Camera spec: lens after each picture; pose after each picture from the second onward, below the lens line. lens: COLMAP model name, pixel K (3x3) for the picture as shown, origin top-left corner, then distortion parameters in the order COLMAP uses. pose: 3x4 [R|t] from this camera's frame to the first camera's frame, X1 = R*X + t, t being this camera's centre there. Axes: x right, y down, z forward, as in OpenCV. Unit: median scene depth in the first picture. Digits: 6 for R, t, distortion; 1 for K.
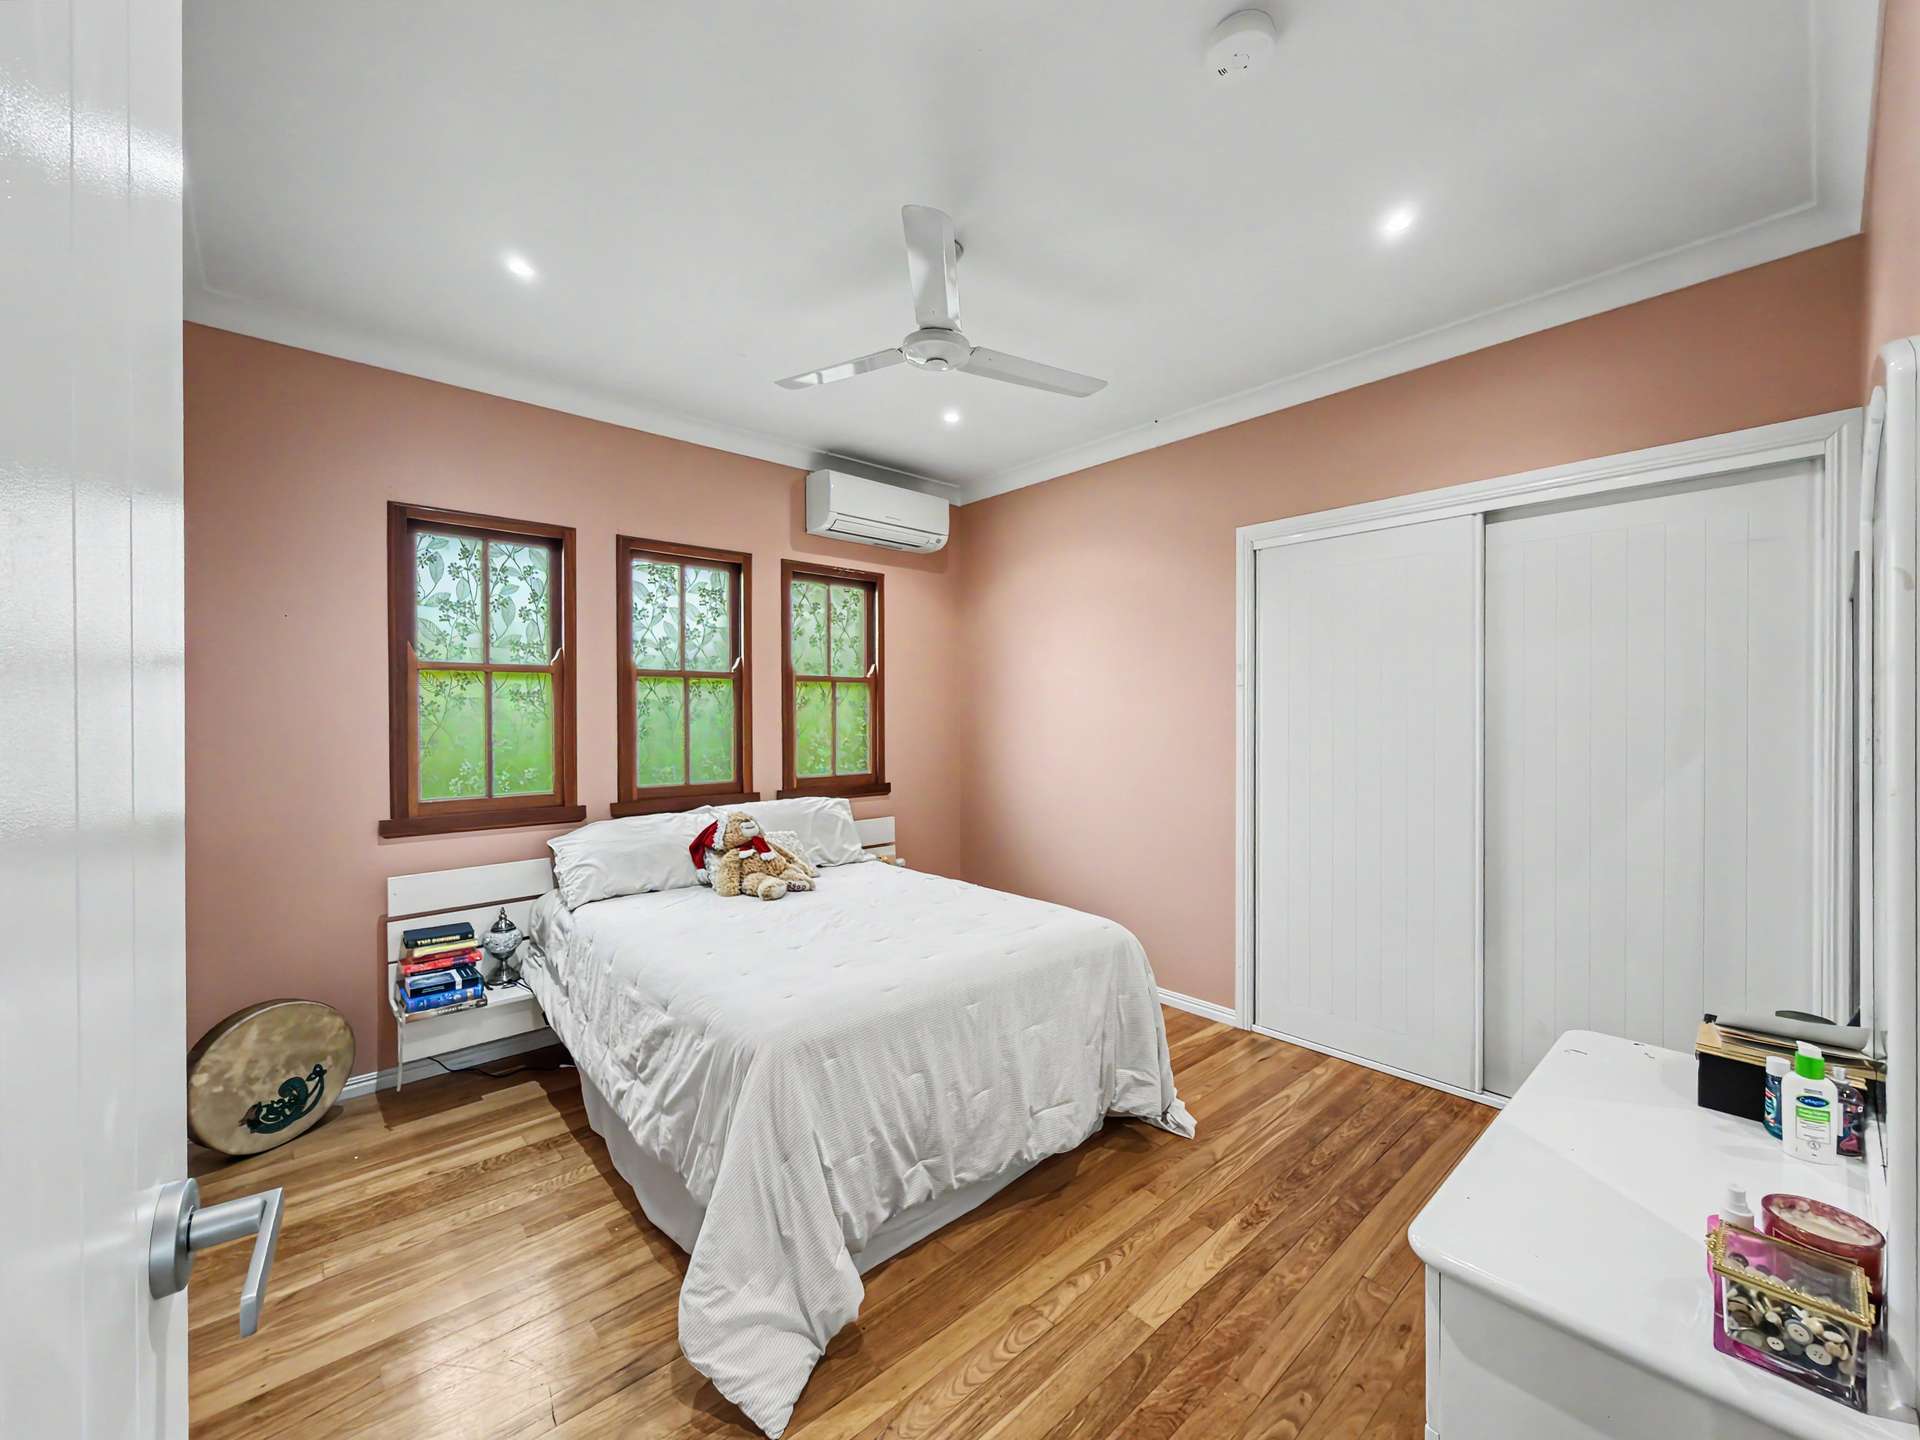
lens RADIAL K [[782.5, 0, 959.4], [0, 782.5, 726.8], [0, 0, 1]] dist [0.002194, 0.000720]
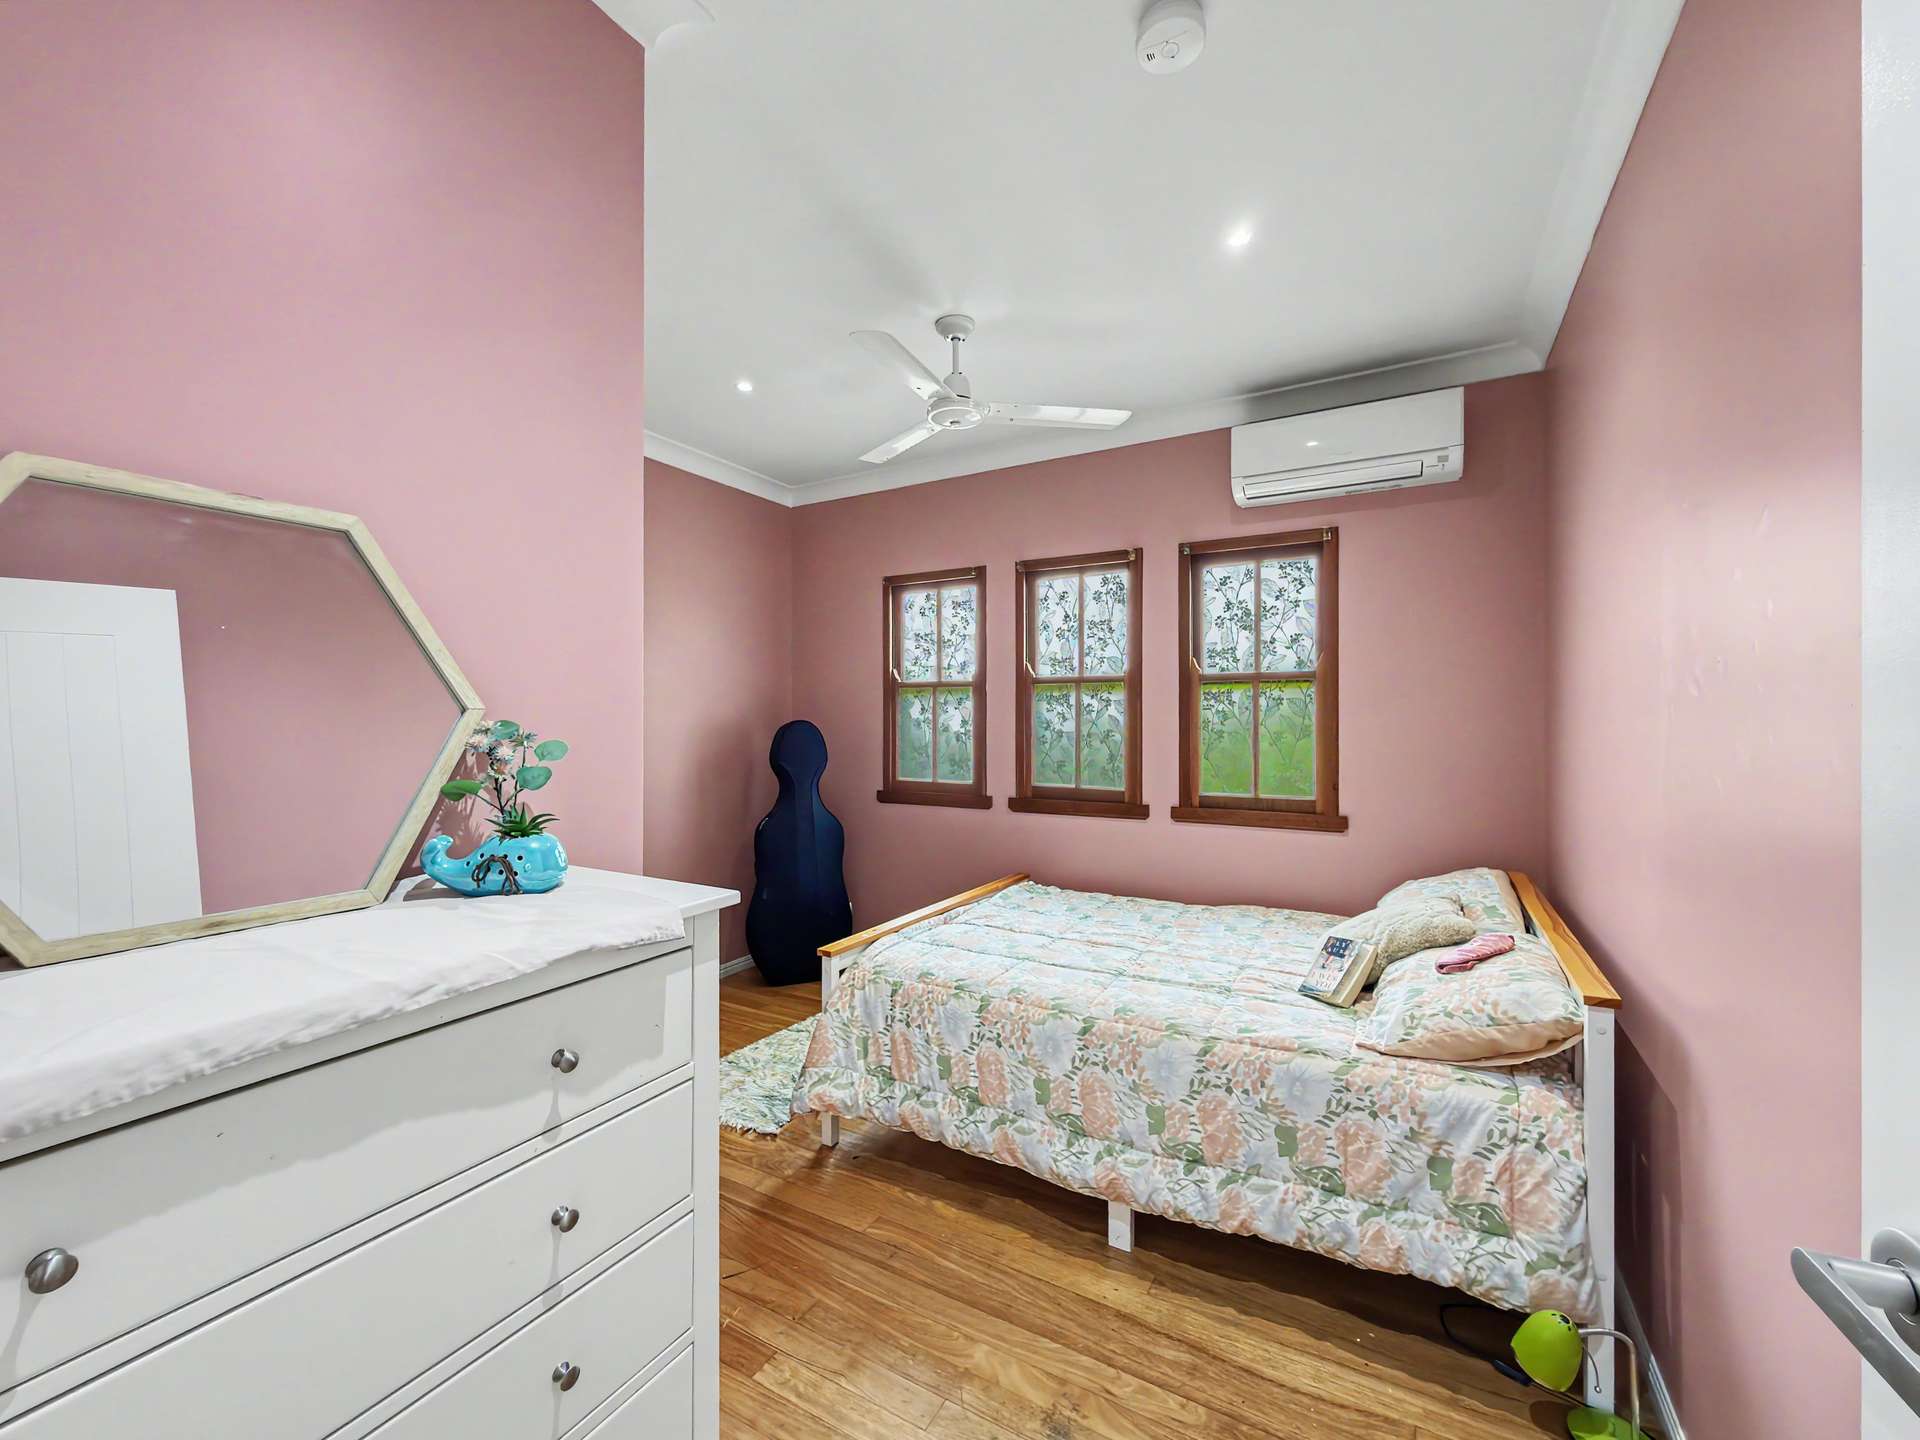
lens RADIAL K [[782.5, 0, 964.9], [0, 782.5, 715.2], [0, 0, 1]] dist [0.002194, 0.000720]
pose [[0.295131, -0.008204, -0.955422, 0.520981], [-0.017401, 0.999751, -0.013960, -0.003019], [0.955298, 0.020746, 0.294914, 0.514929]]
